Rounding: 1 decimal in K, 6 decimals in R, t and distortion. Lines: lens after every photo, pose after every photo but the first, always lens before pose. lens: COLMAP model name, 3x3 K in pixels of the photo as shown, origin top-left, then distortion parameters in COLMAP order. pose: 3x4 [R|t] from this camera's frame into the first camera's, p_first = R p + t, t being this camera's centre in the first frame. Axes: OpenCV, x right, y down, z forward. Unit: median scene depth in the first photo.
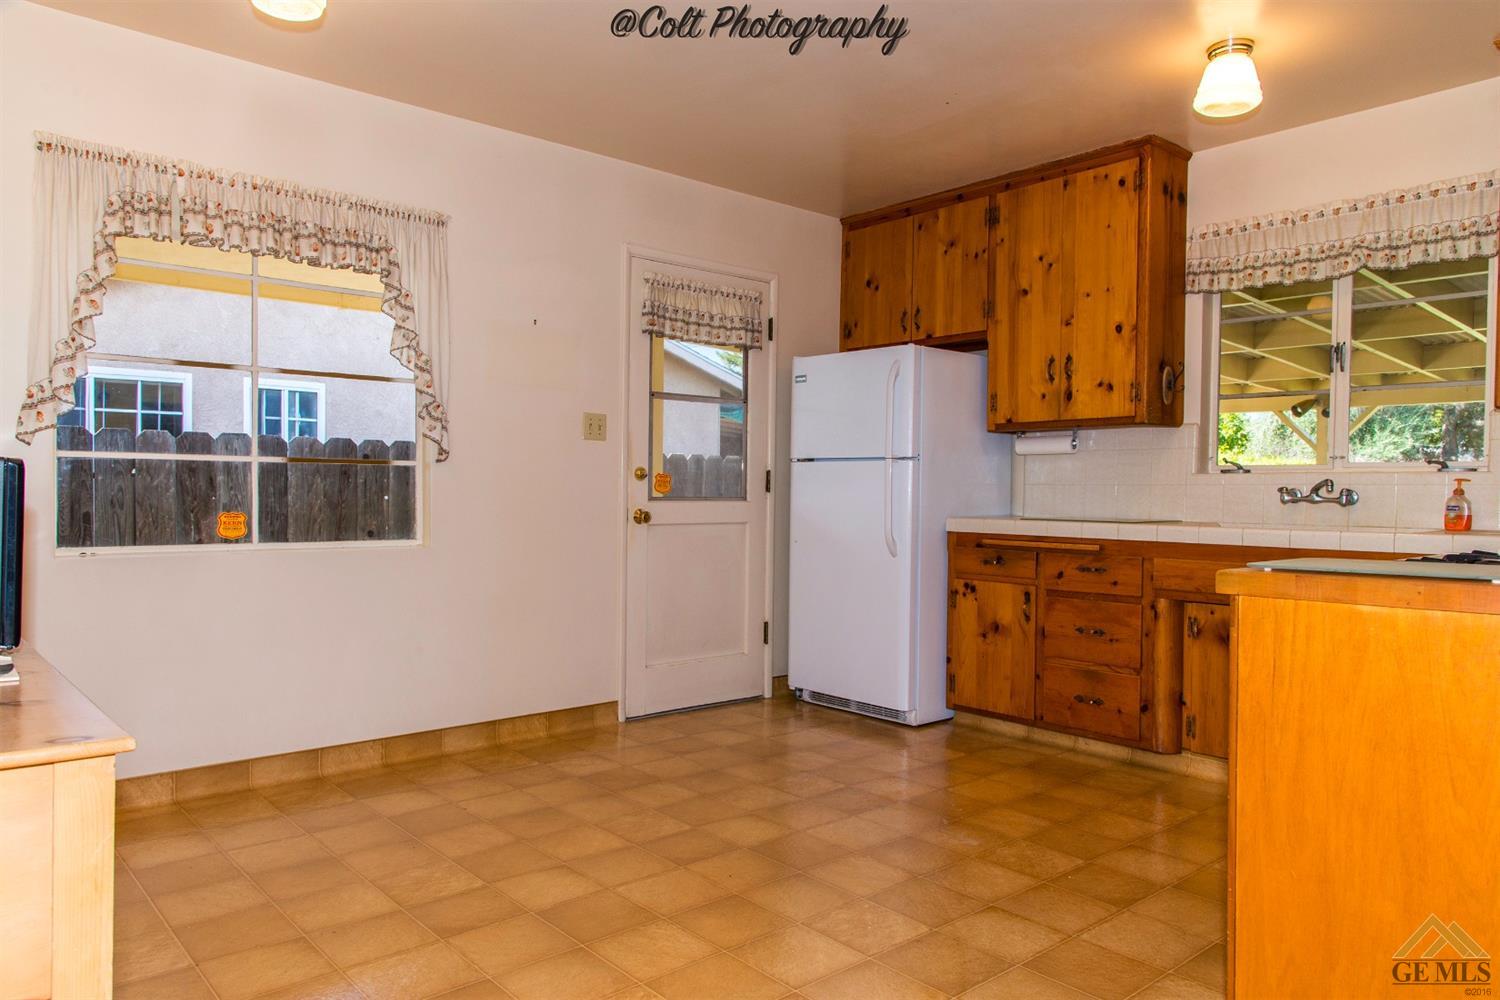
lens RADIAL K [[1015.4, 0, 750.0], [0, 1015.4, 500.0], [0, 0, 1]] dist [0.007792, 0.002384]
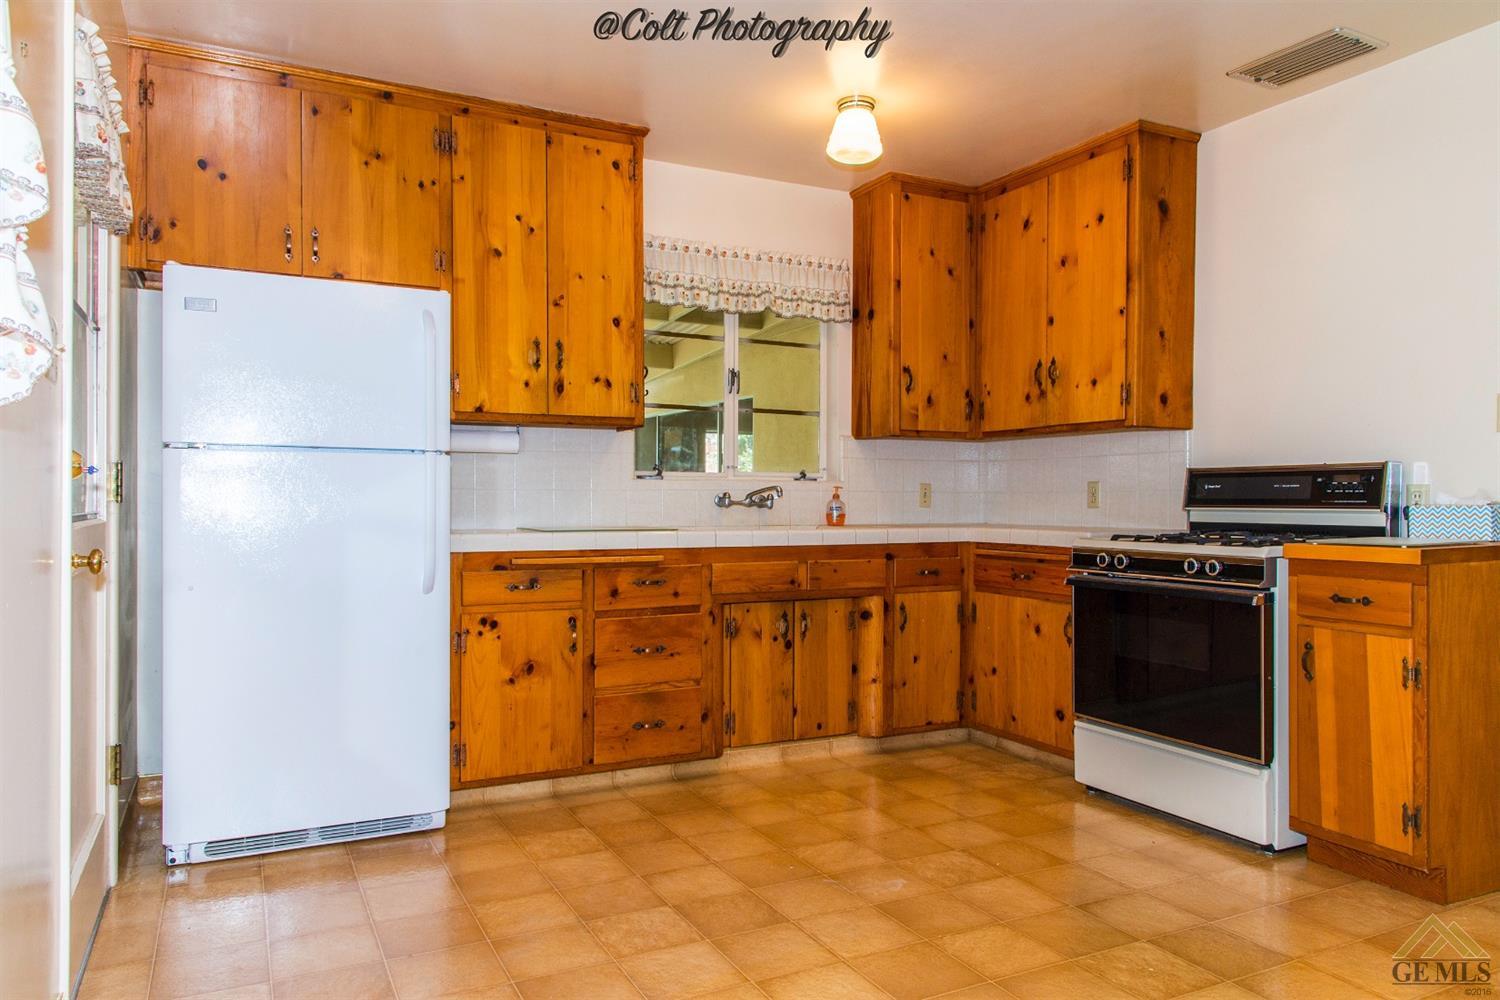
lens RADIAL K [[1015.4, 0, 750.0], [0, 1015.4, 500.0], [0, 0, 1]] dist [0.007792, 0.002384]
pose [[0.241041, -0.010835, 0.970455, -0.500575], [0.008514, 0.999923, 0.009049, -0.013076], [-0.970478, 0.006081, 0.241114, 0.645301]]
